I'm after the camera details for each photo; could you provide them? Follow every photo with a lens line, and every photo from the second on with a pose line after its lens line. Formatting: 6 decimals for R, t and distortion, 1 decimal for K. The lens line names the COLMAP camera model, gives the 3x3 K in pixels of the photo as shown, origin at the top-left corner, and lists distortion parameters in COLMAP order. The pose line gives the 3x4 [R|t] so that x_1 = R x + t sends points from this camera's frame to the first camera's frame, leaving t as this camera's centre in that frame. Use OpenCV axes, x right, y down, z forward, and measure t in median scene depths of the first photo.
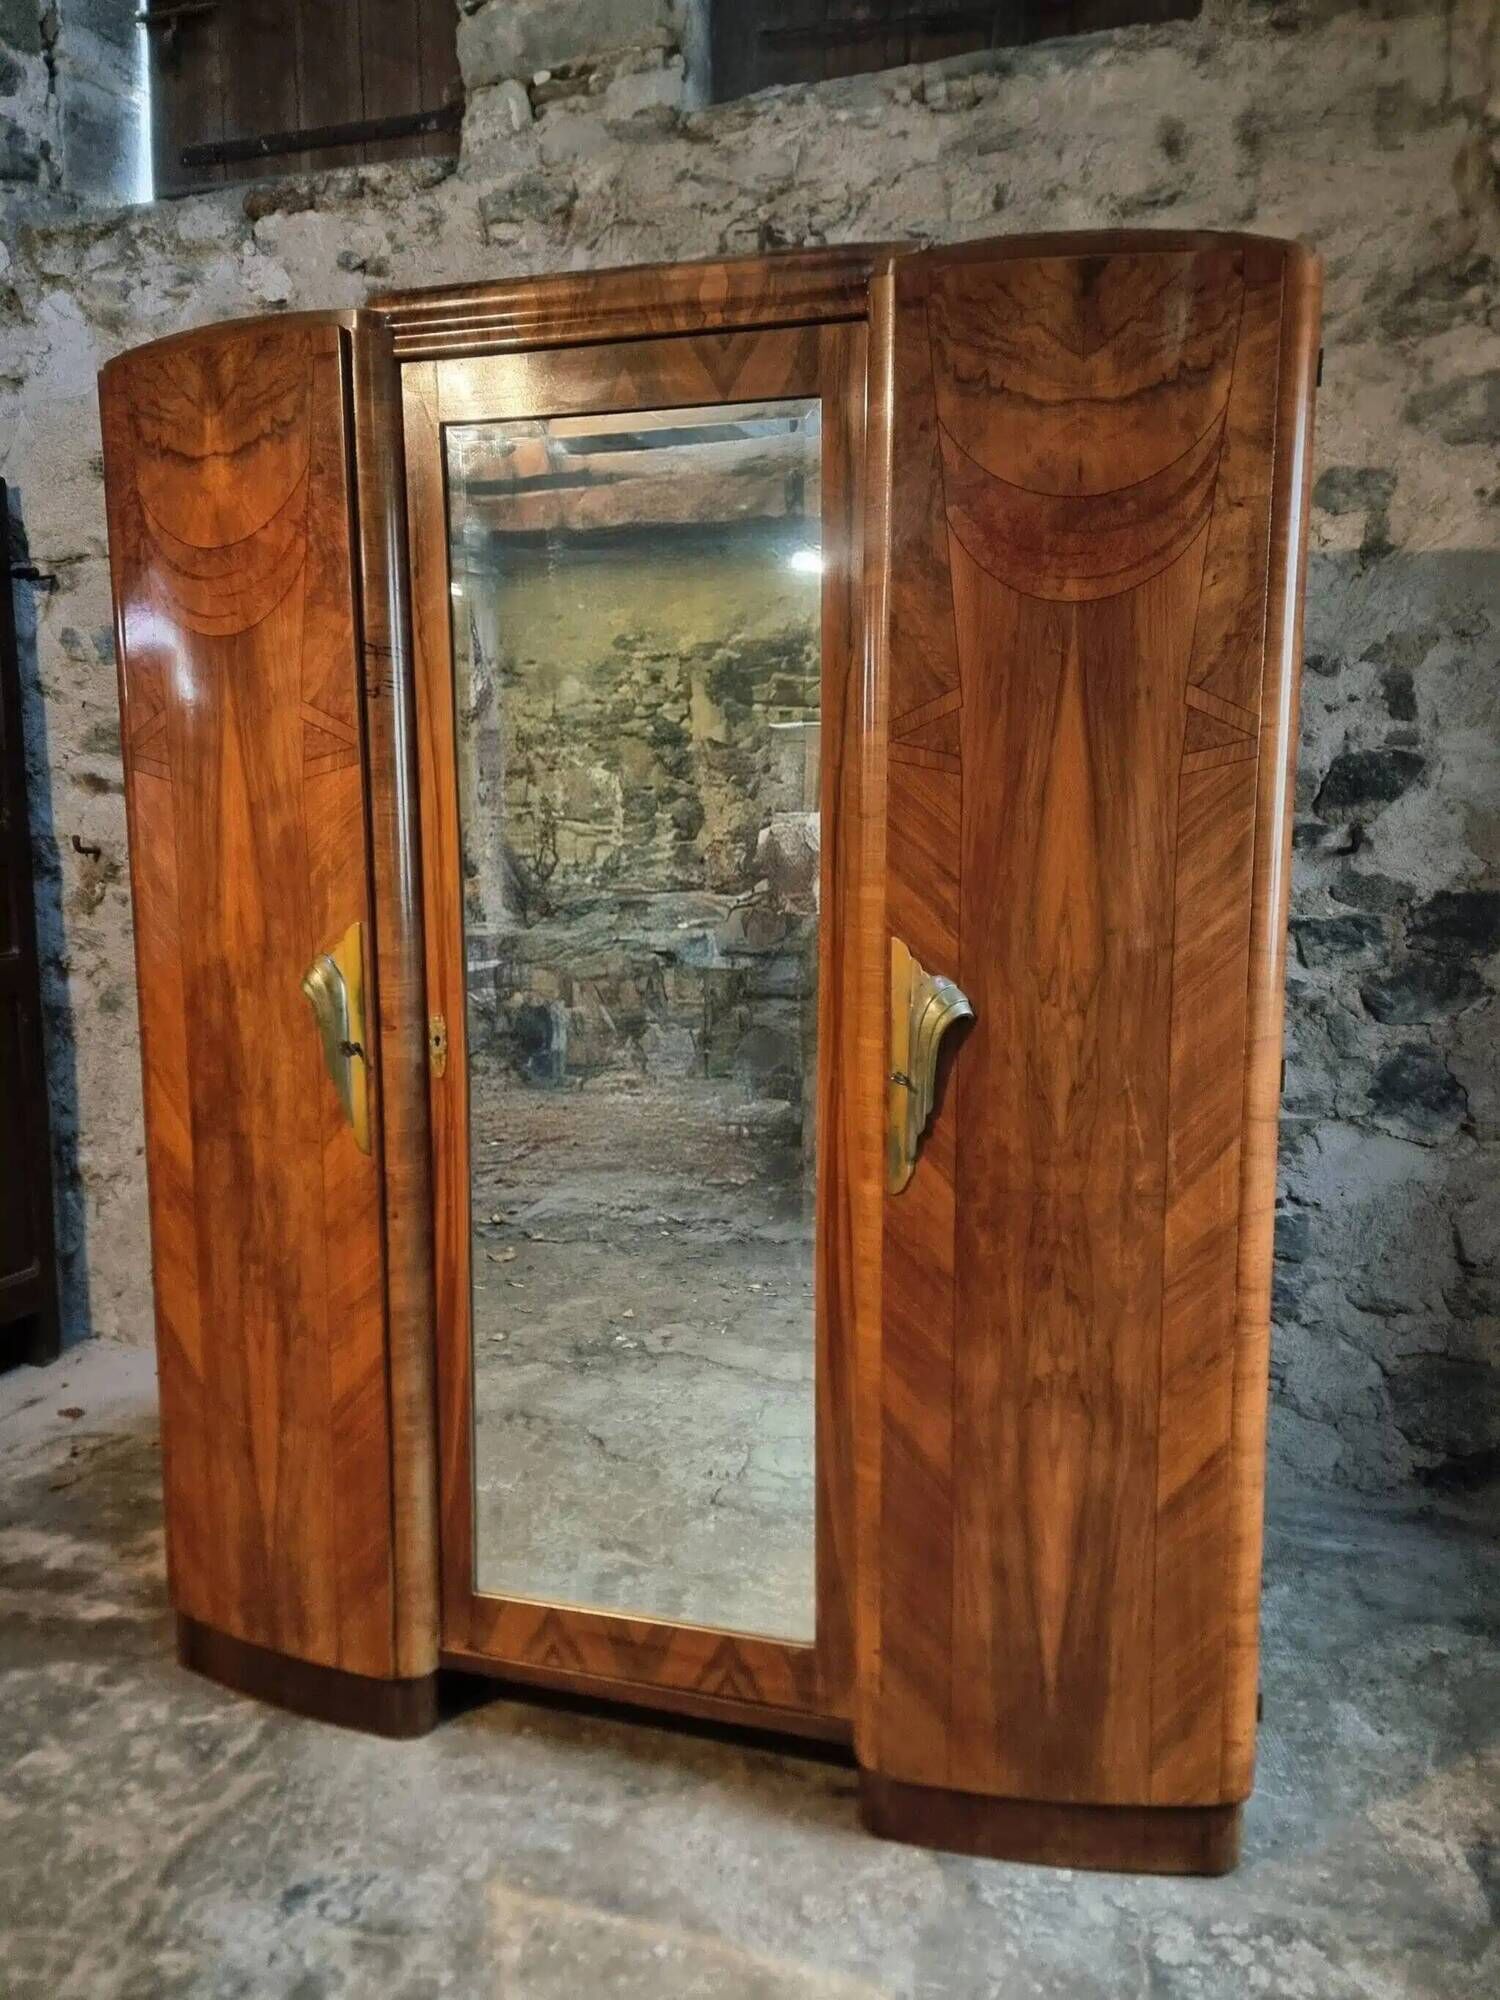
lens RADIAL K [[1425.1, 0, 739.1], [0, 1425.1, 995.5], [0, 0, 1]] dist [0.095496, -0.079745]
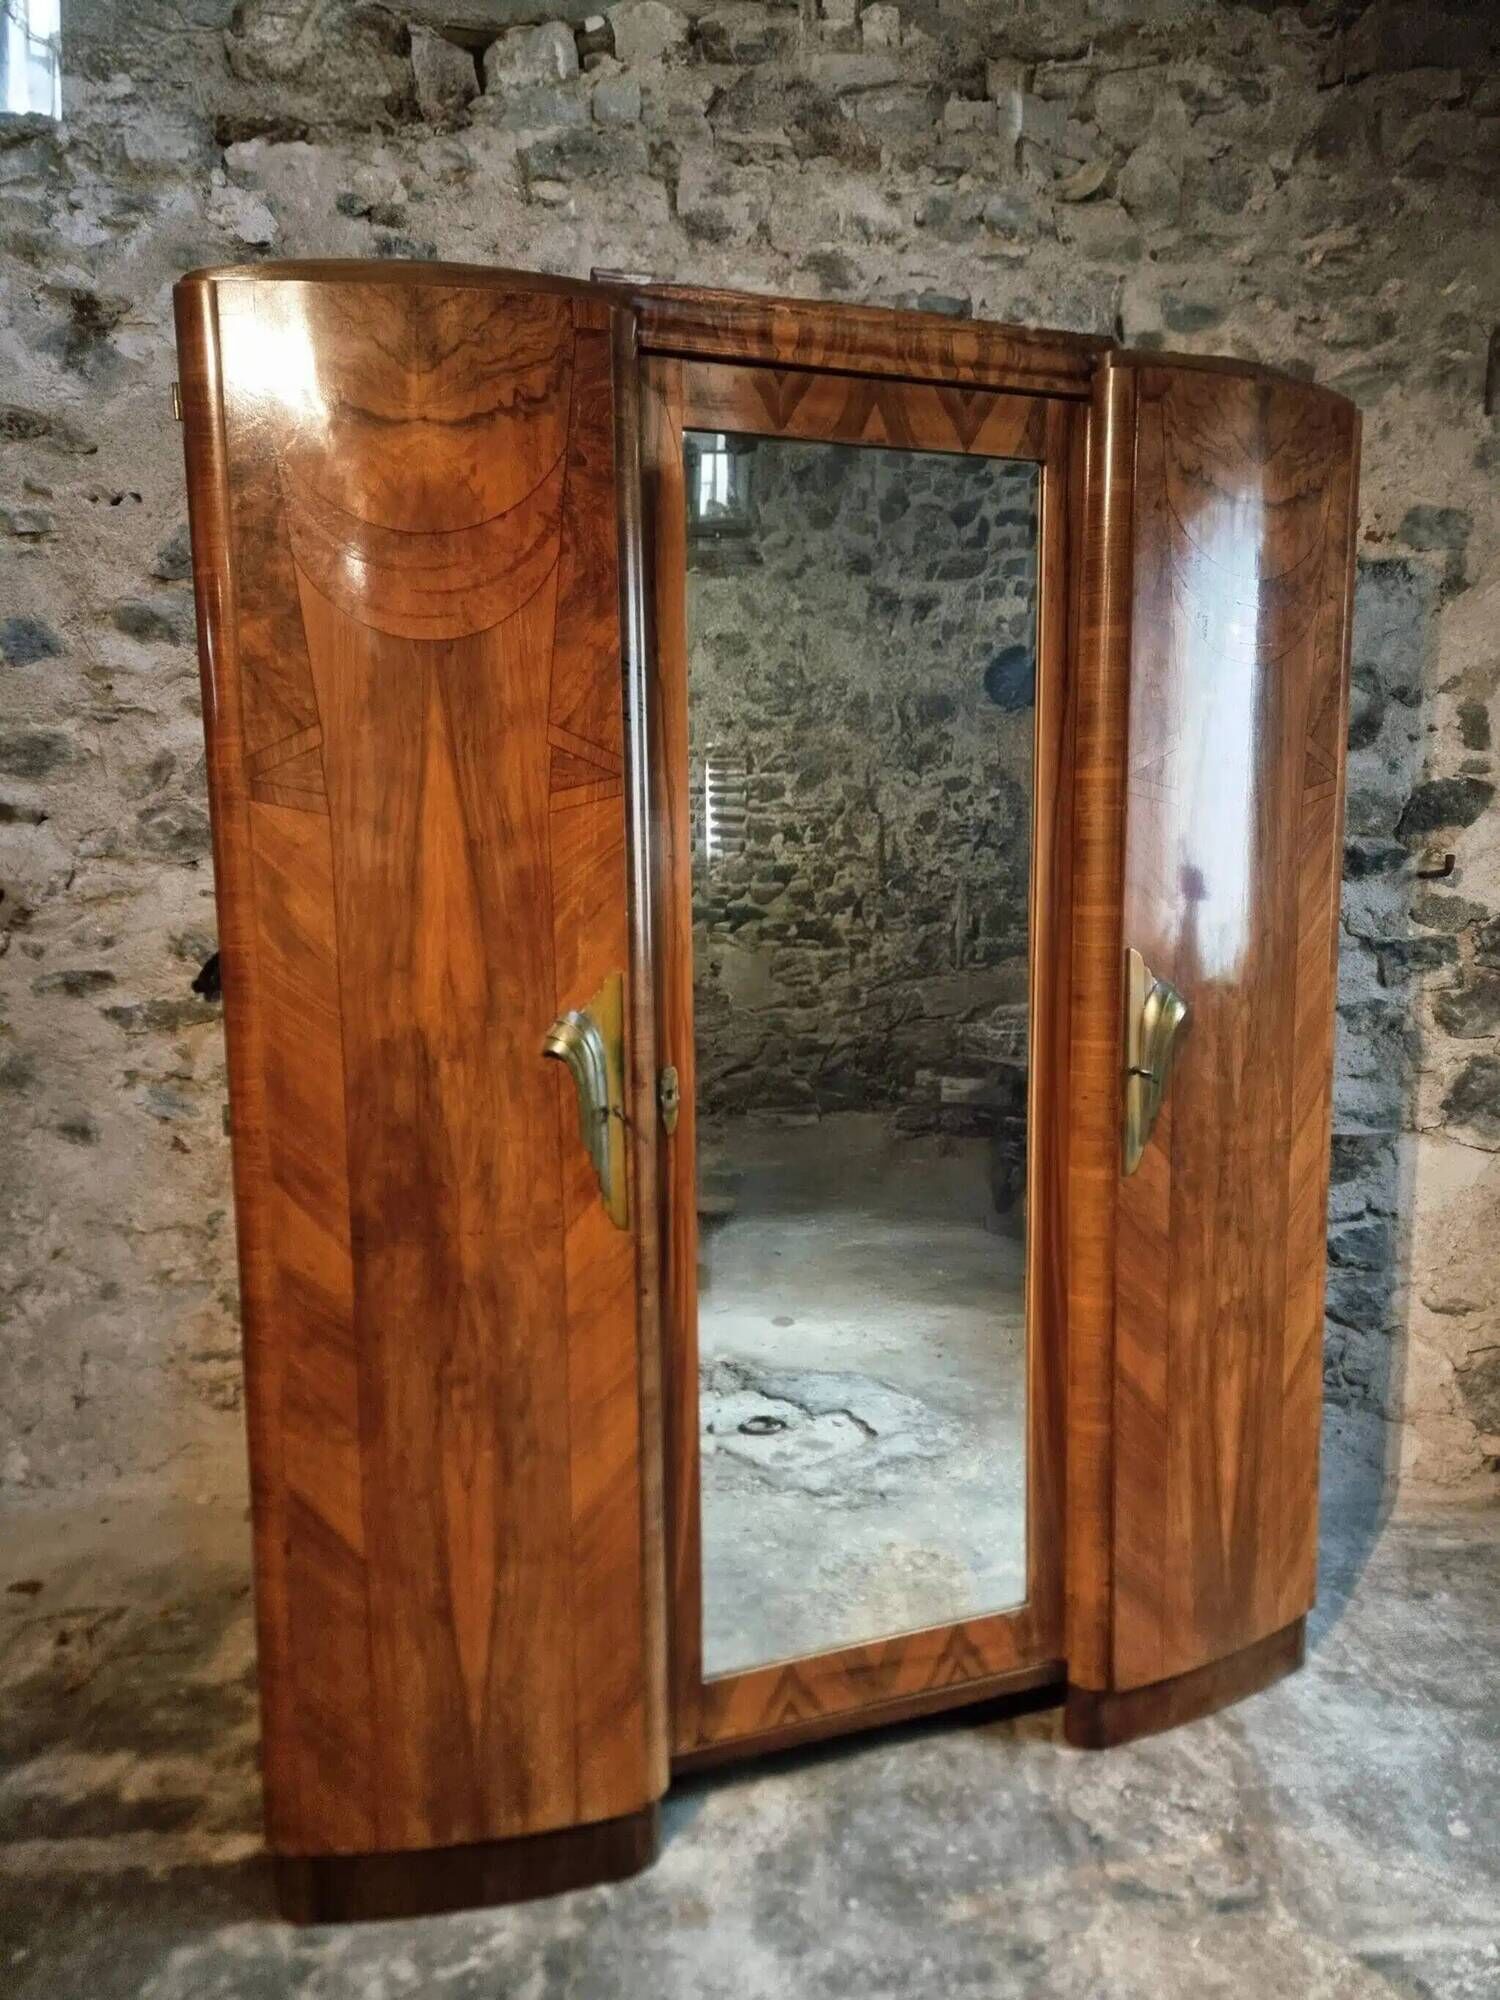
lens RADIAL K [[1384.1, 0, 744.4], [0, 1384.1, 1002.9], [0, 0, 1]] dist [0.096036, -0.082043]
pose [[0.962908, -0.038996, 0.266998, -0.426912], [0.039949, 0.999200, 0.001865, -0.037787], [-0.266857, 0.008871, 0.963695, 0.200390]]
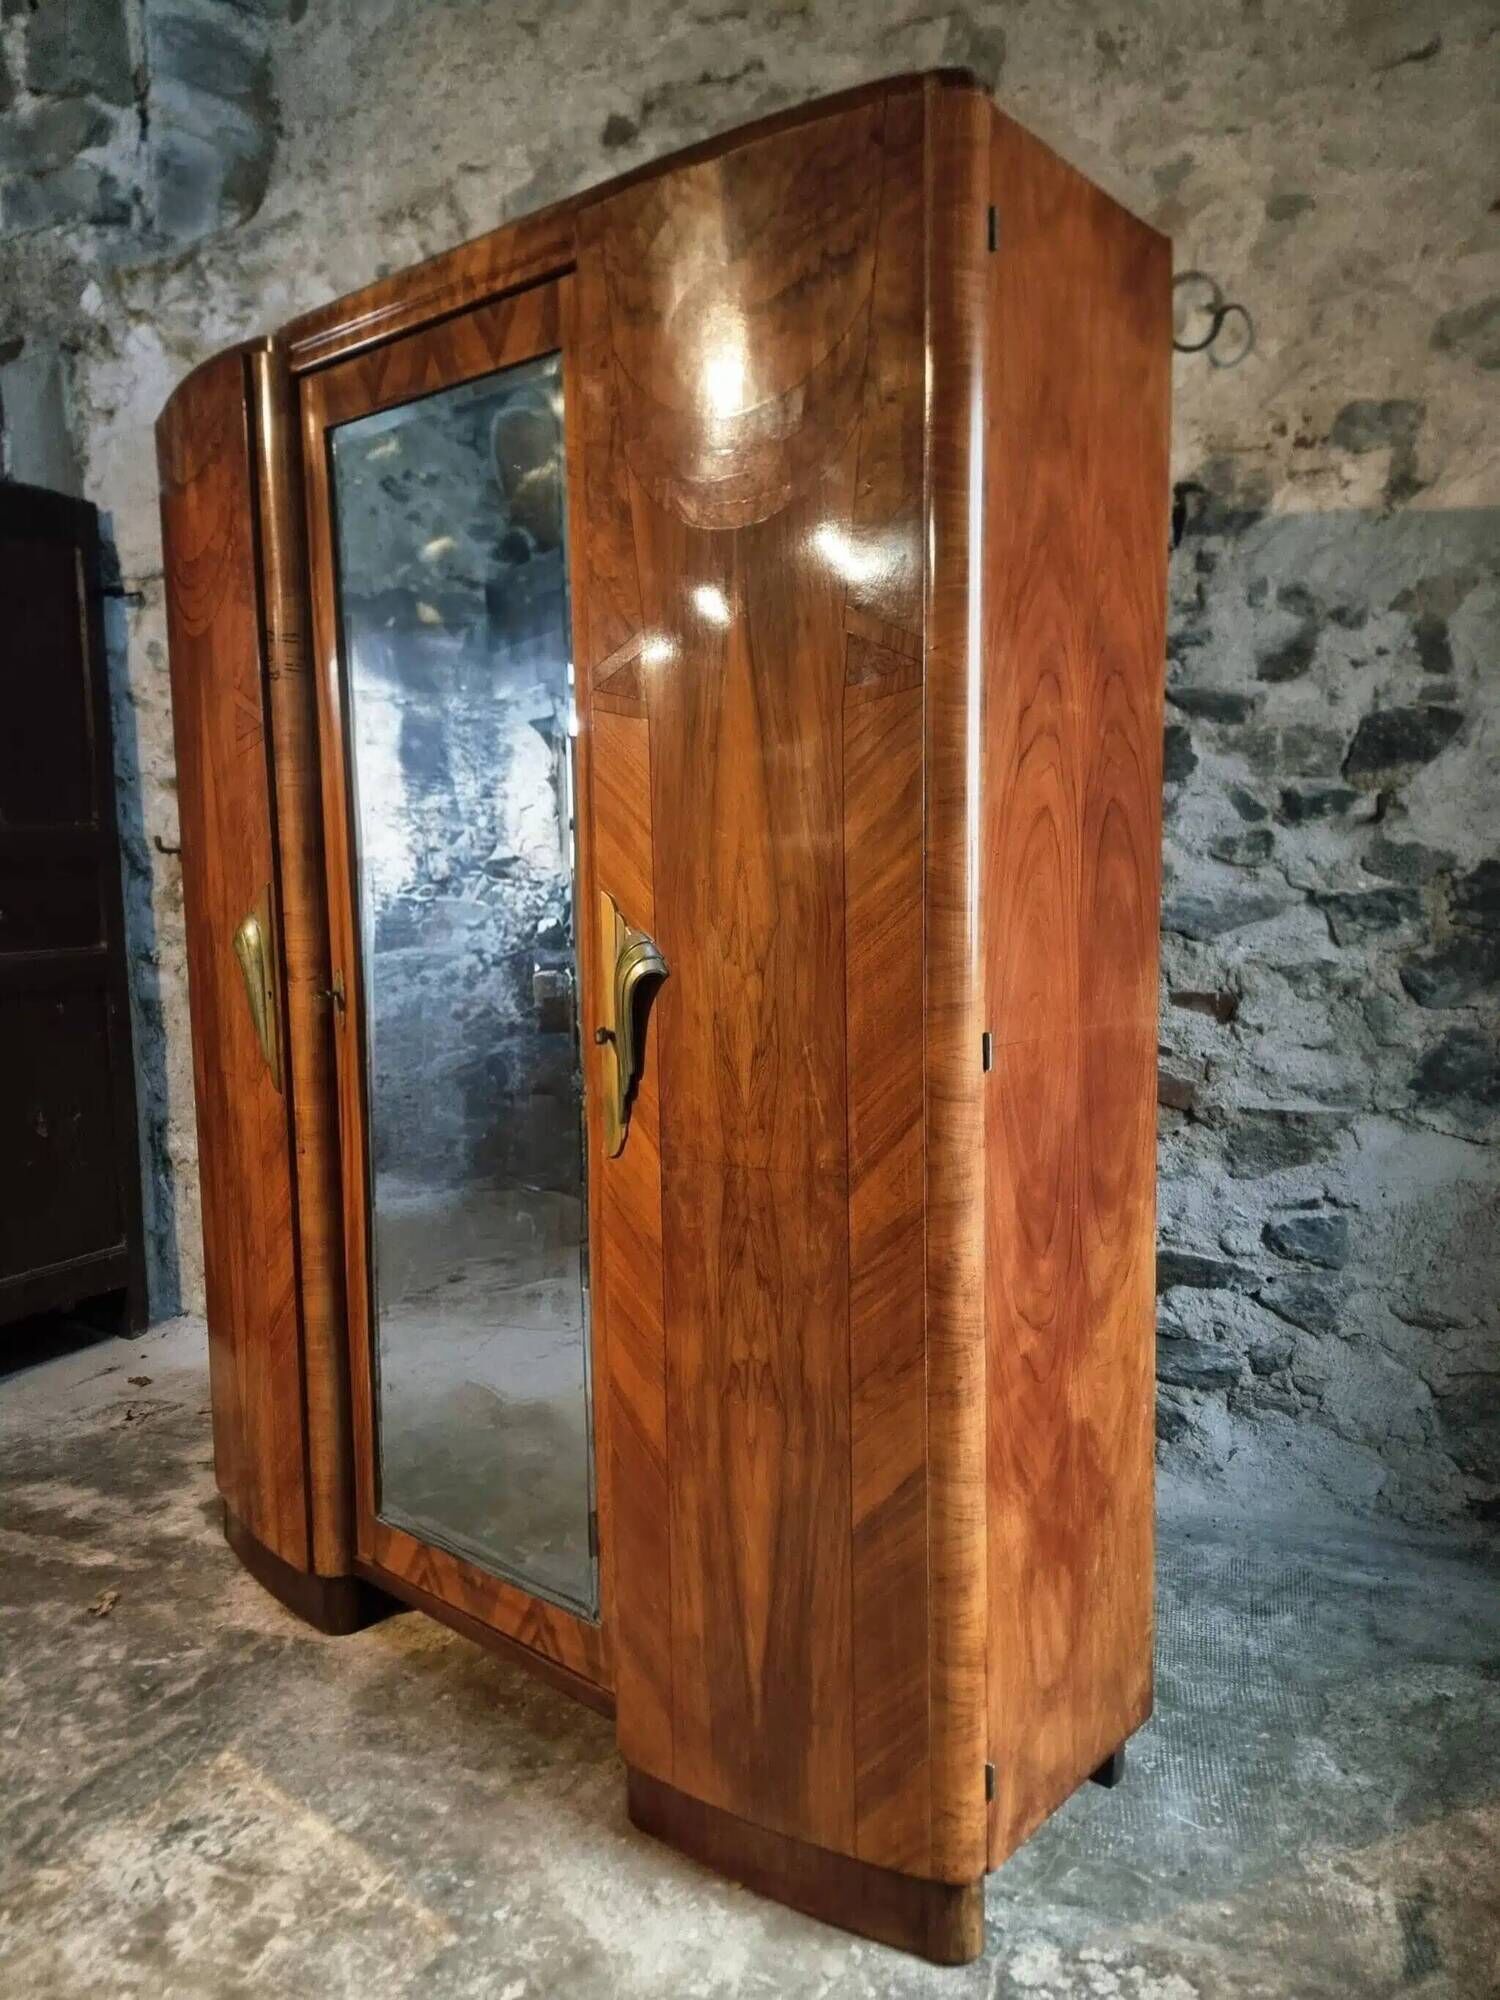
lens RADIAL K [[1444.7, 0, 743.9], [0, 1444.7, 1004.6], [0, 0, 1]] dist [0.080332, -0.070450]
pose [[0.987035, 0.002017, -0.160493, 0.224563], [-0.004399, 0.999885, -0.014486, 0.043497], [0.160445, 0.015004, 0.986931, 0.028608]]
